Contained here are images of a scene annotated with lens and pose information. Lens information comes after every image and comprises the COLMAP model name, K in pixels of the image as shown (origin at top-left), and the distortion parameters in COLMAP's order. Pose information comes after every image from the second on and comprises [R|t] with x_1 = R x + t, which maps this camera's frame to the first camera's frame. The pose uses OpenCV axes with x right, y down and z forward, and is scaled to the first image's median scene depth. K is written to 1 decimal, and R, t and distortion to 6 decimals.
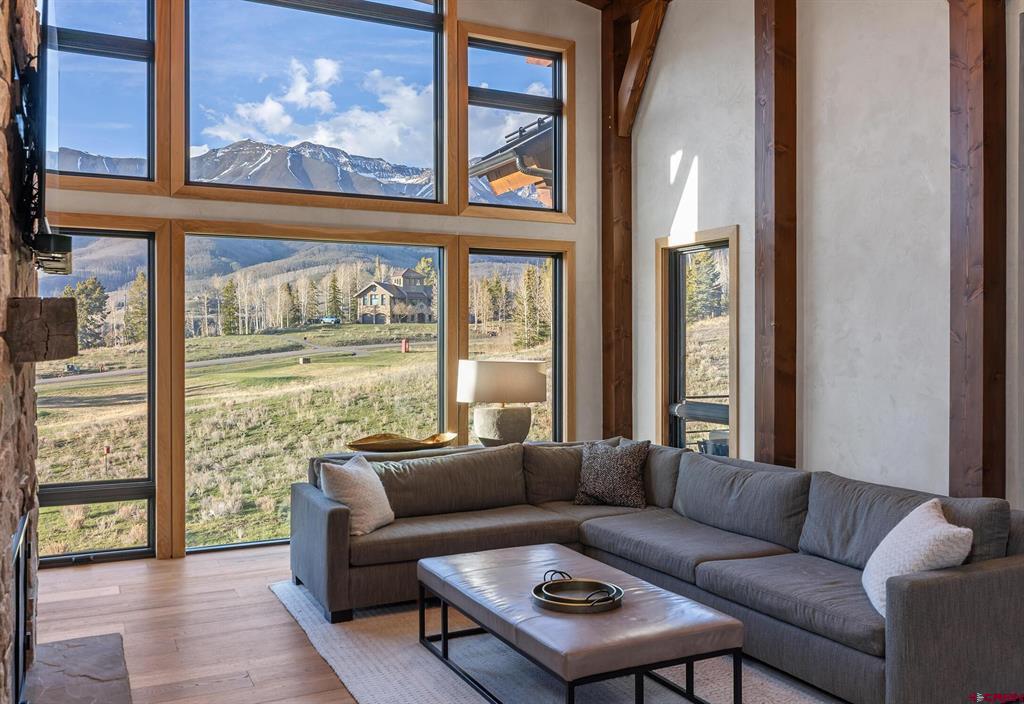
lens RADIAL K [[881.0, 0, 512.0], [0, 881.0, 347.4], [0, 0, 1]] dist [0.005012, 0.005050]
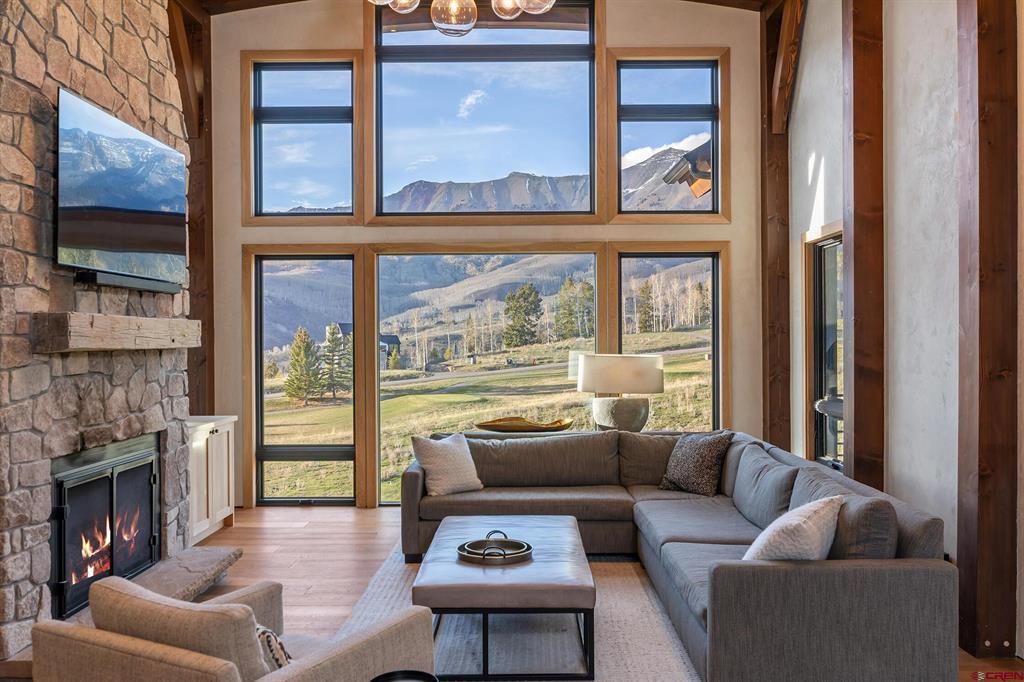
lens RADIAL K [[850.2, 0, 513.1], [0, 850.2, 343.9], [0, 0, 1]] dist [0.011106, 0.000463]
pose [[0.892229, -0.001432, -0.451580, 0.310714], [0.001377, 0.999999, -0.000450, 0.001105], [0.451580, -0.000221, 0.892230, -0.006334]]
